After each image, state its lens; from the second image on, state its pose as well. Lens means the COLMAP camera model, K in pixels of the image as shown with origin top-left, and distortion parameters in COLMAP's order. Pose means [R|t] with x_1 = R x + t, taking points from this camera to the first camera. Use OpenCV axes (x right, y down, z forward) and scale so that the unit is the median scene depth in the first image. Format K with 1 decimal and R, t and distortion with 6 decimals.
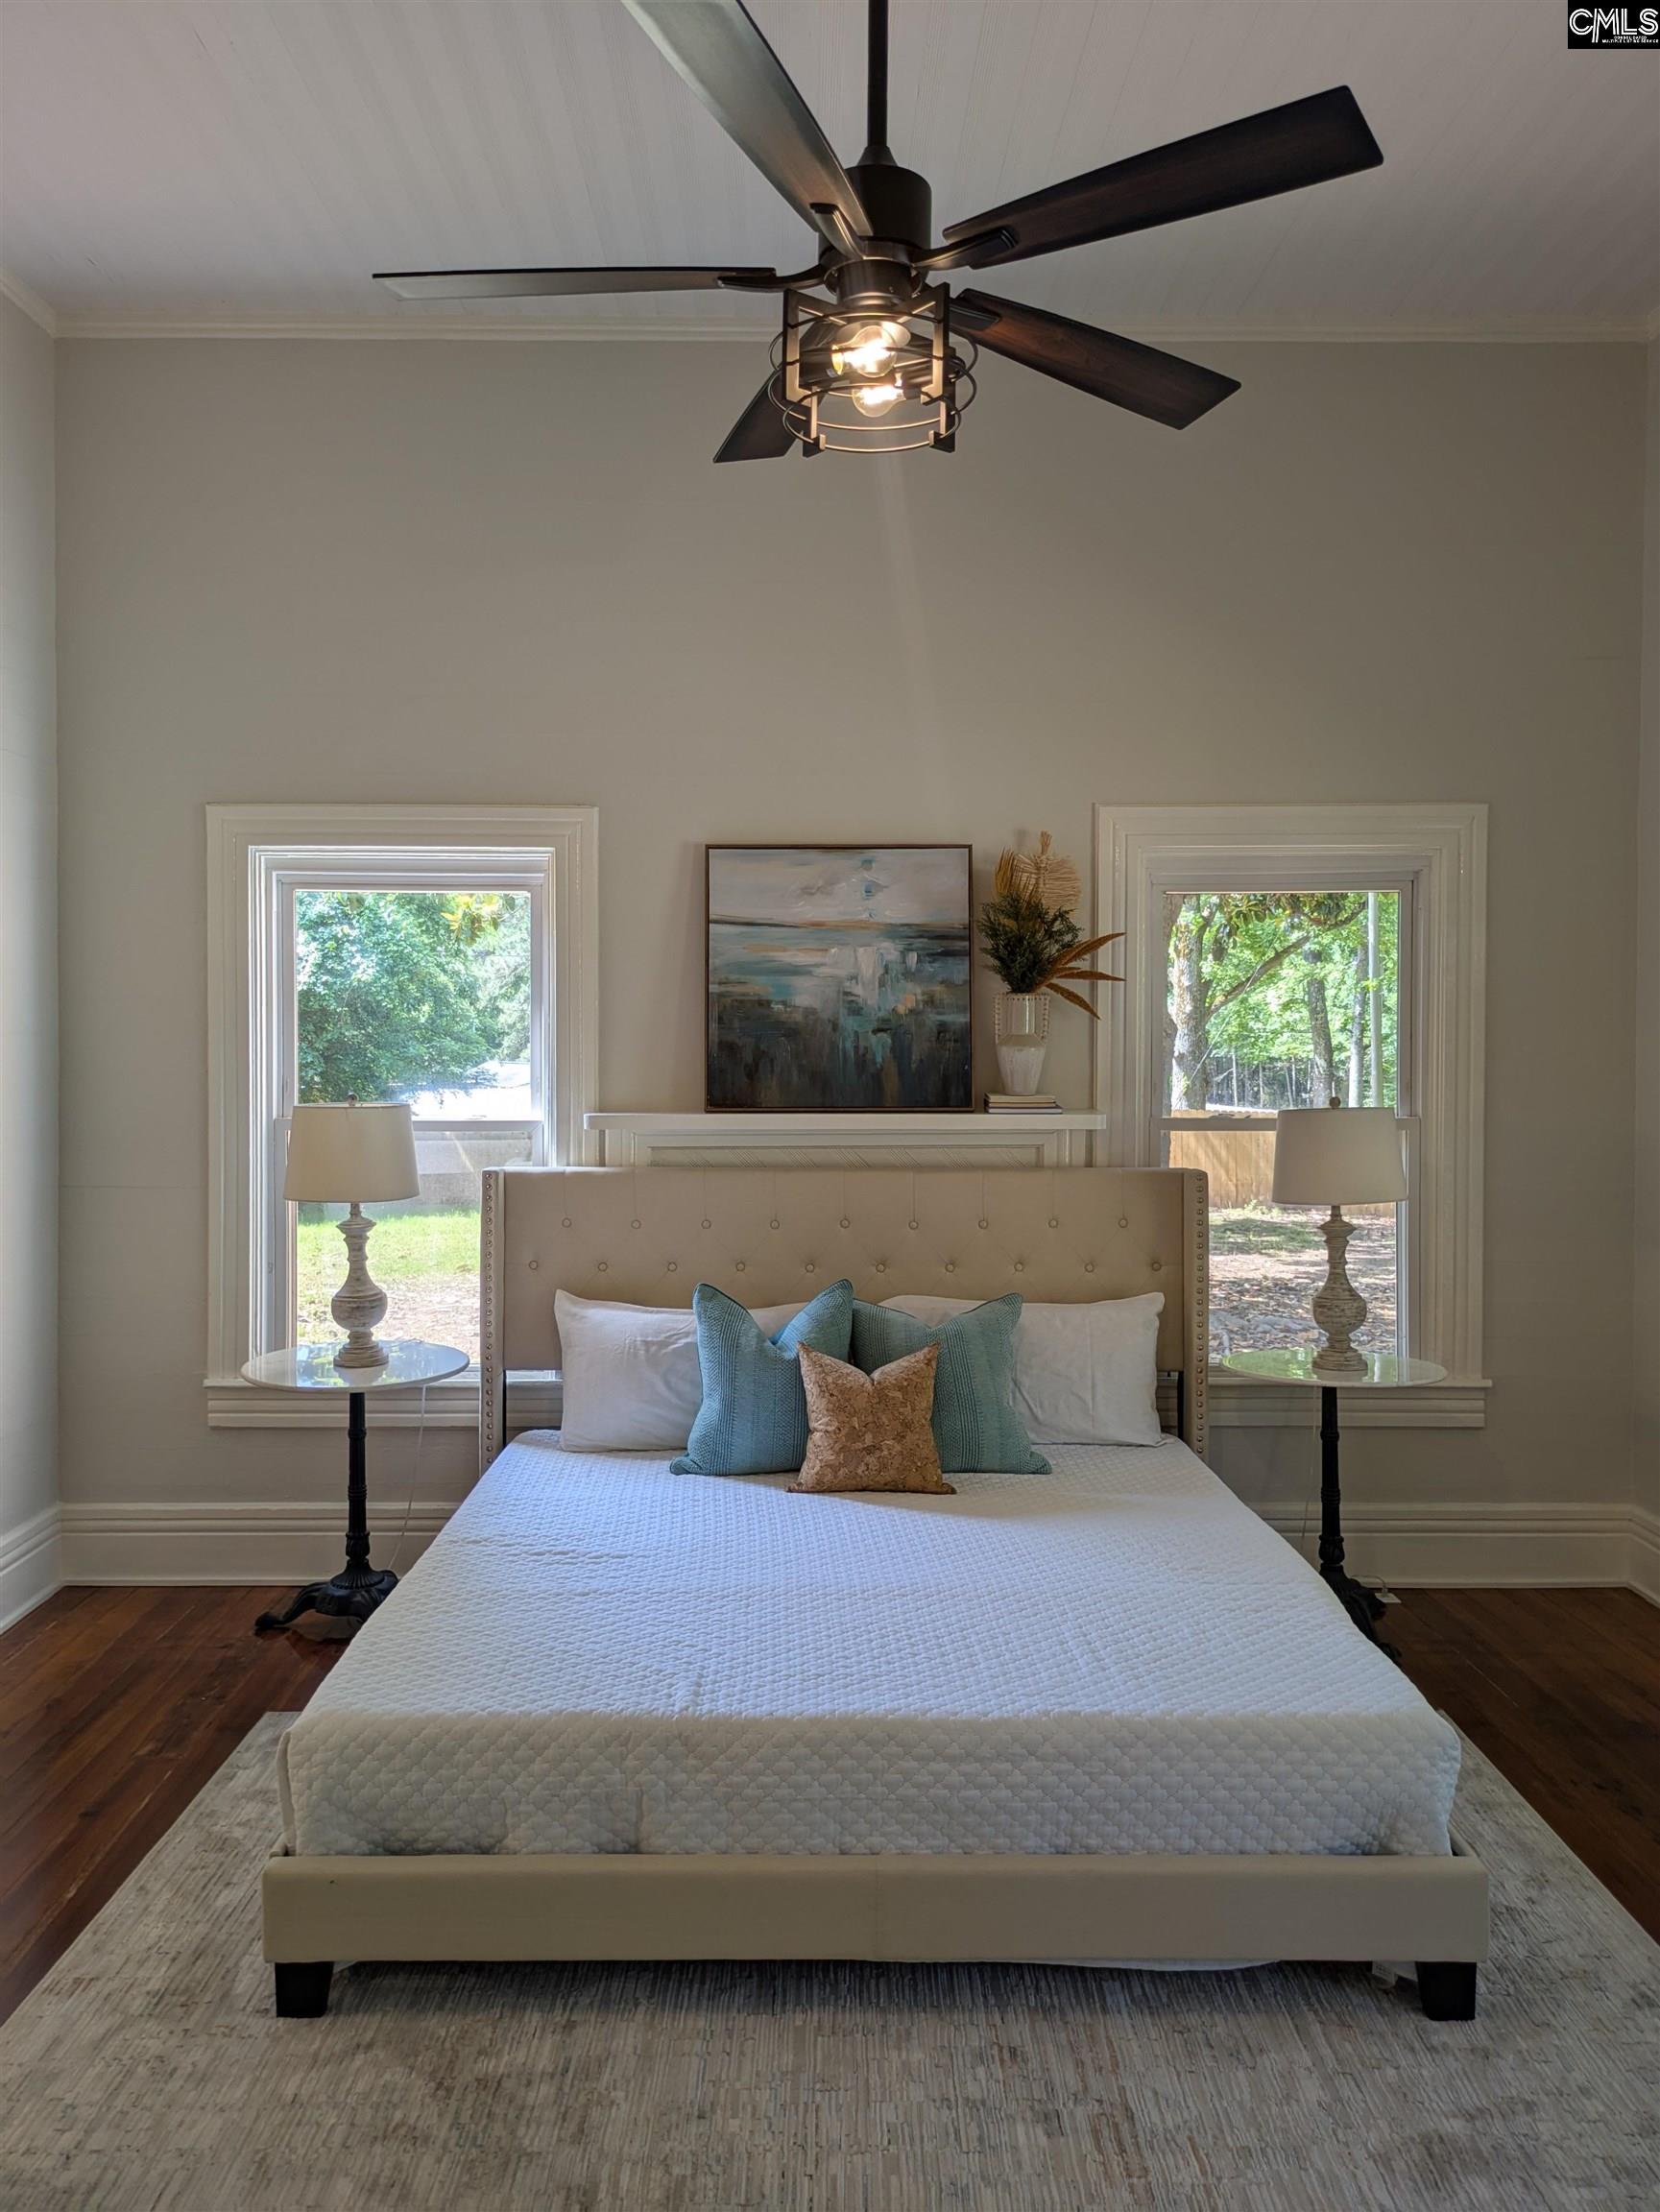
lens RADIAL K [[1652.3, 0, 829.2], [0, 1652.3, 1061.4], [0, 0, 1]] dist [0.043160, -0.021978]
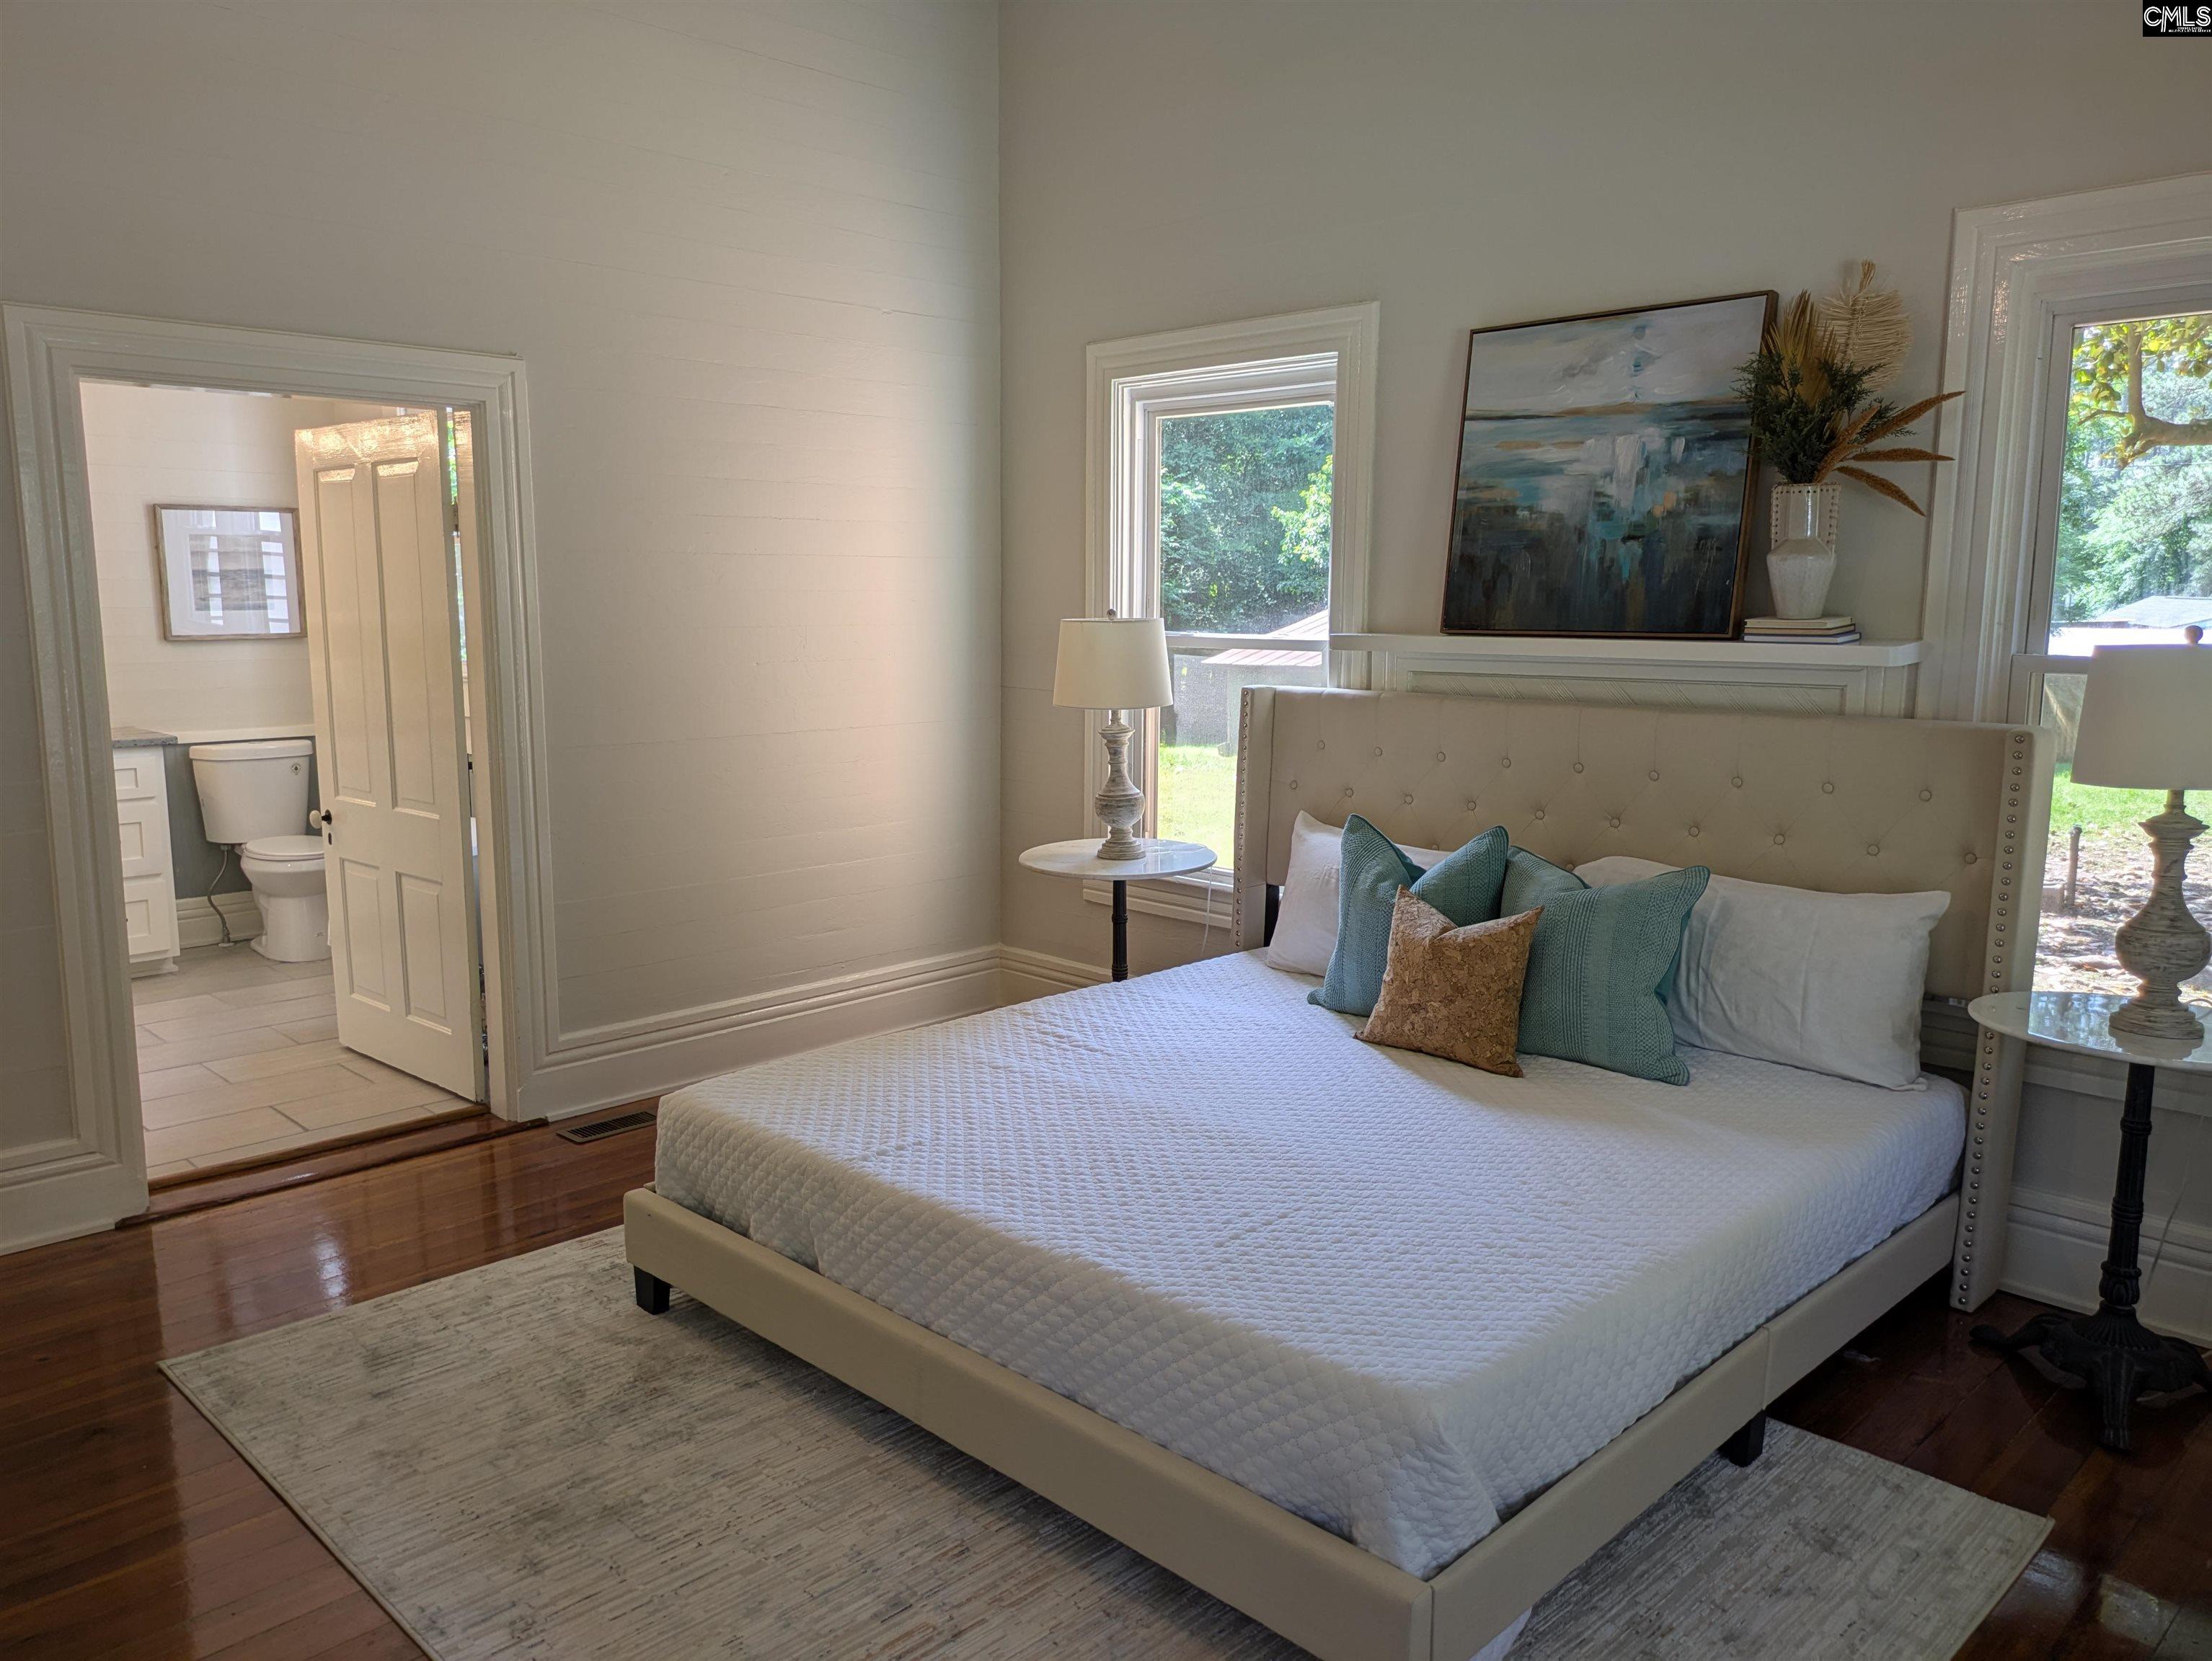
lens RADIAL K [[1655.5, 0, 1100.2], [0, 1655.5, 830.0], [0, 0, 1]] dist [0.056008, -0.051299]
pose [[0.698574, 0.102261, -0.708193, 0.451420], [-0.007156, 0.990684, 0.135993, 0.014473], [0.715502, -0.089933, 0.692798, 0.220170]]
